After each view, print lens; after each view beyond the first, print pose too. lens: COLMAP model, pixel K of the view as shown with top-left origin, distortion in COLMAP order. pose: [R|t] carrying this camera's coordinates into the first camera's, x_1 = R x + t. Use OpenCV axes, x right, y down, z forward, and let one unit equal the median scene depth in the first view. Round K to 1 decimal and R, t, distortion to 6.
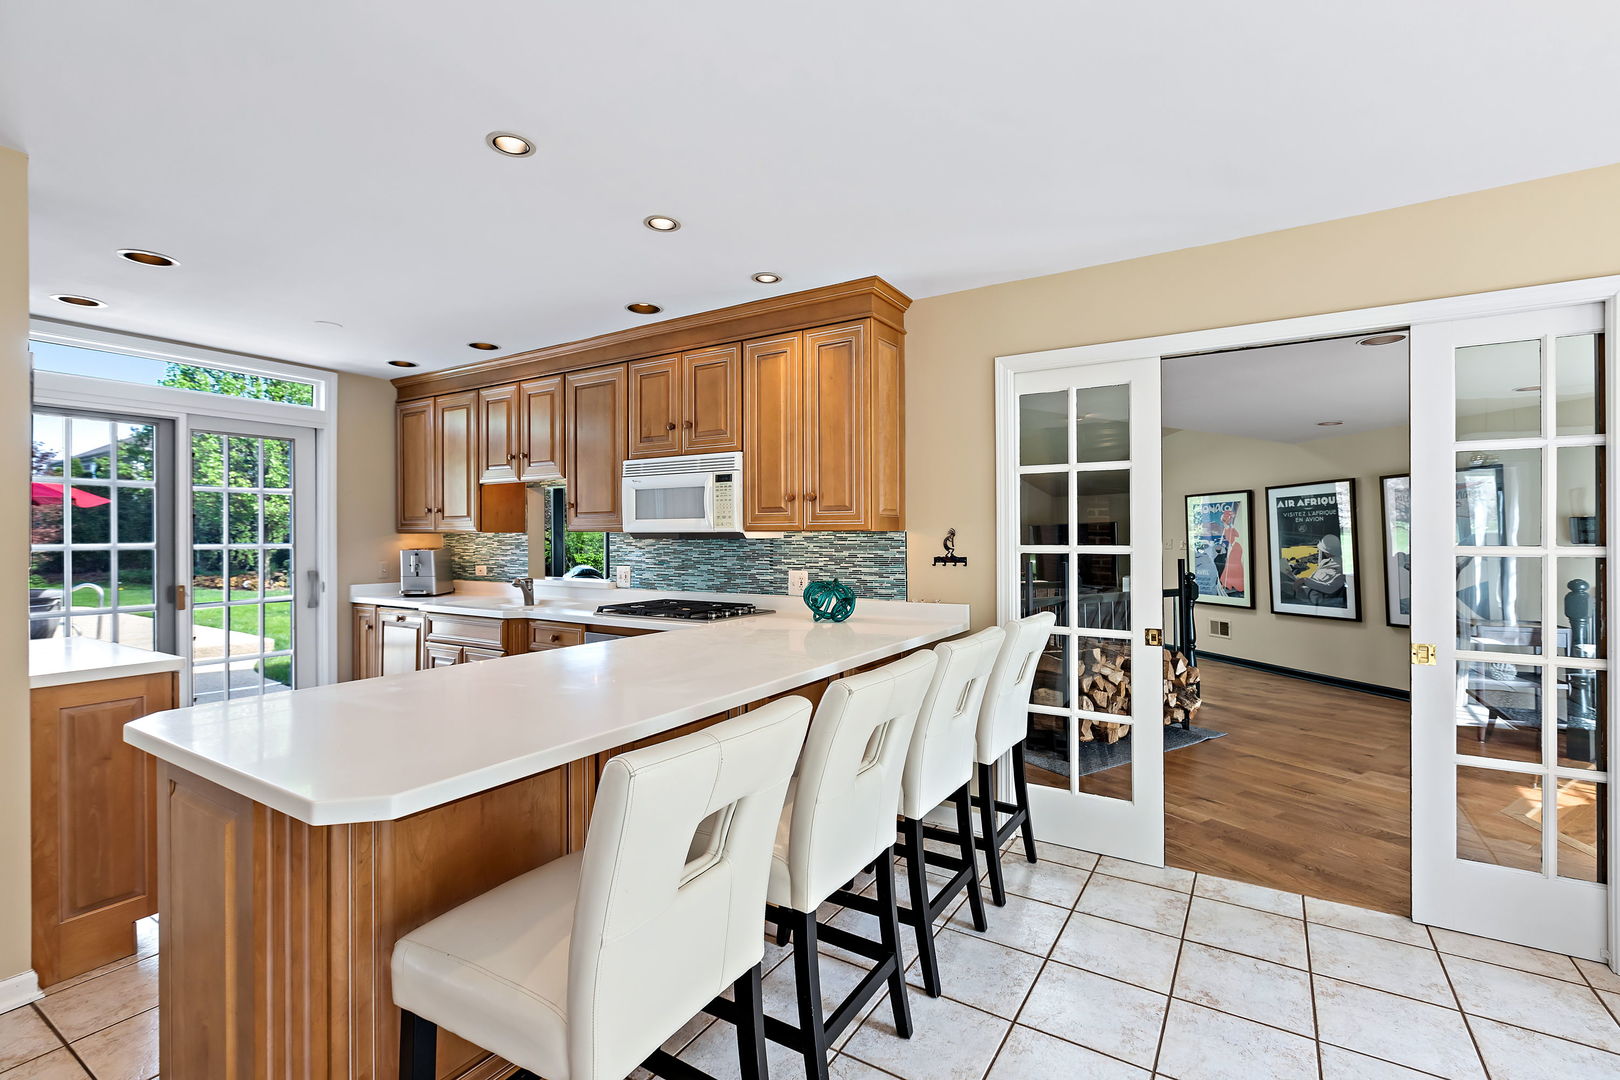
lens RADIAL K [[721.6, 0, 813.5], [0, 721.6, 535.0], [0, 0, 1]] dist [-0.004453, -0.000582]
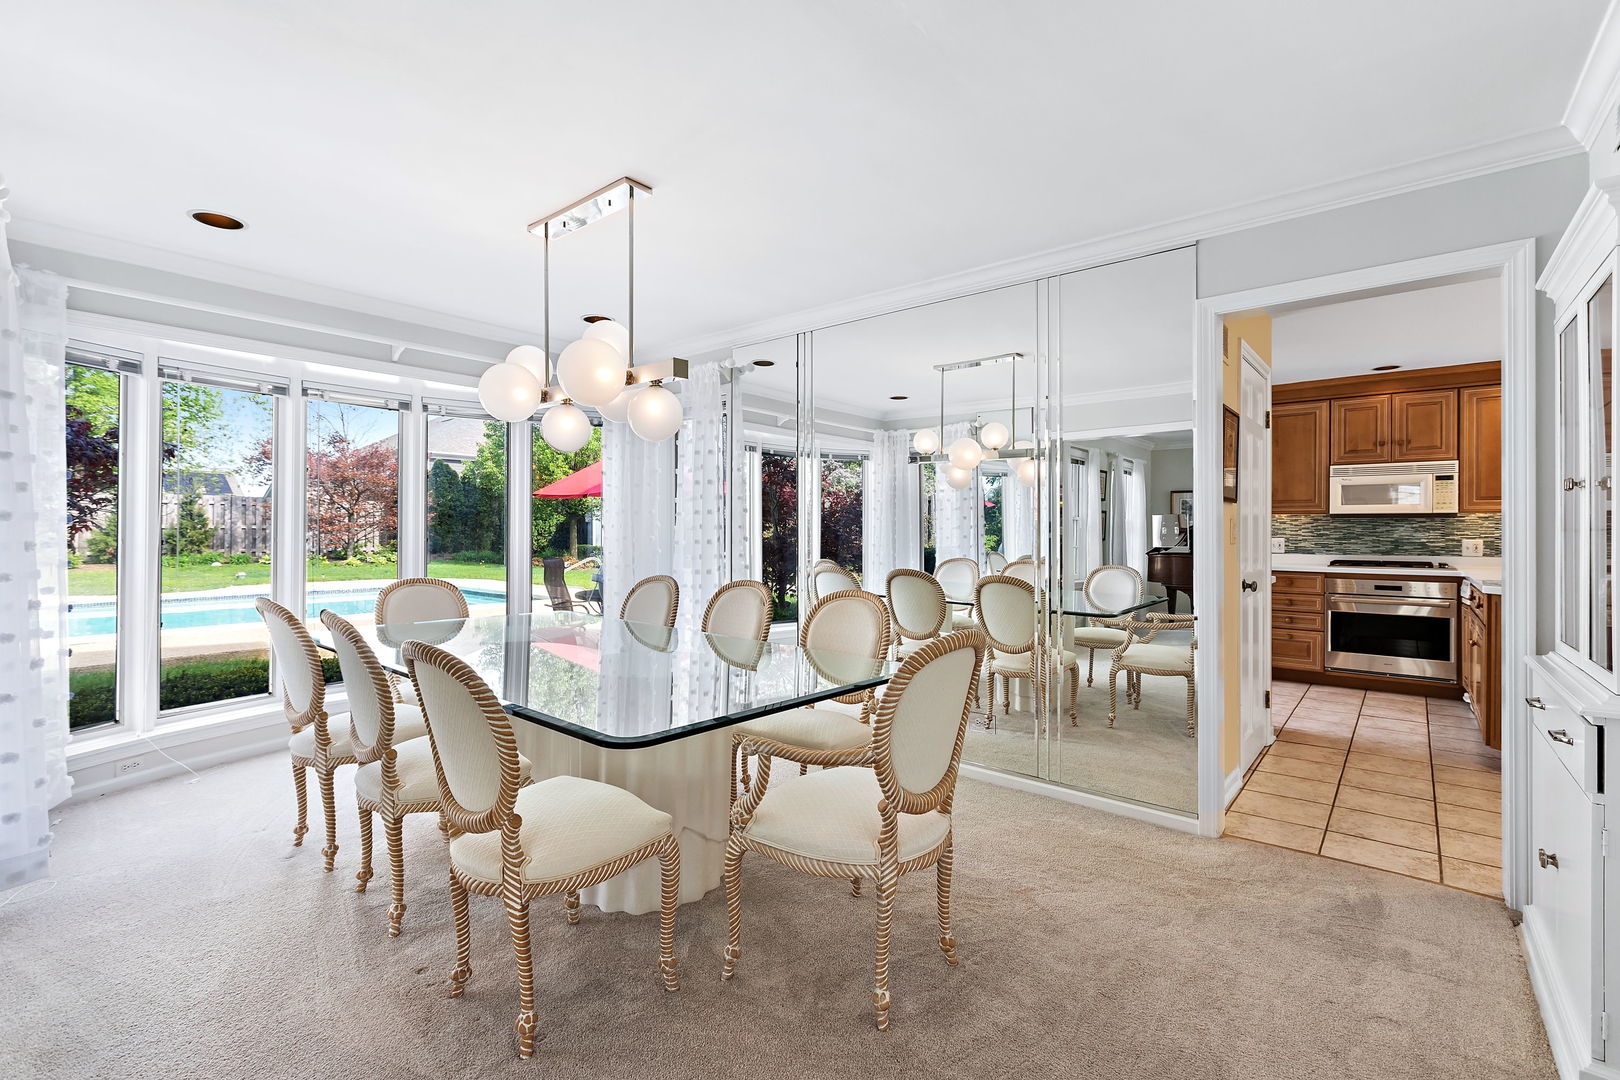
lens RADIAL K [[721.6, 0, 803.2], [0, 721.6, 537.1], [0, 0, 1]] dist [-0.004453, -0.000582]
pose [[0.991531, 0.011546, -0.129354, -1.188386], [-0.011174, 0.999931, 0.003600, 0.054041], [0.129387, -0.002124, 0.991592, -0.646272]]
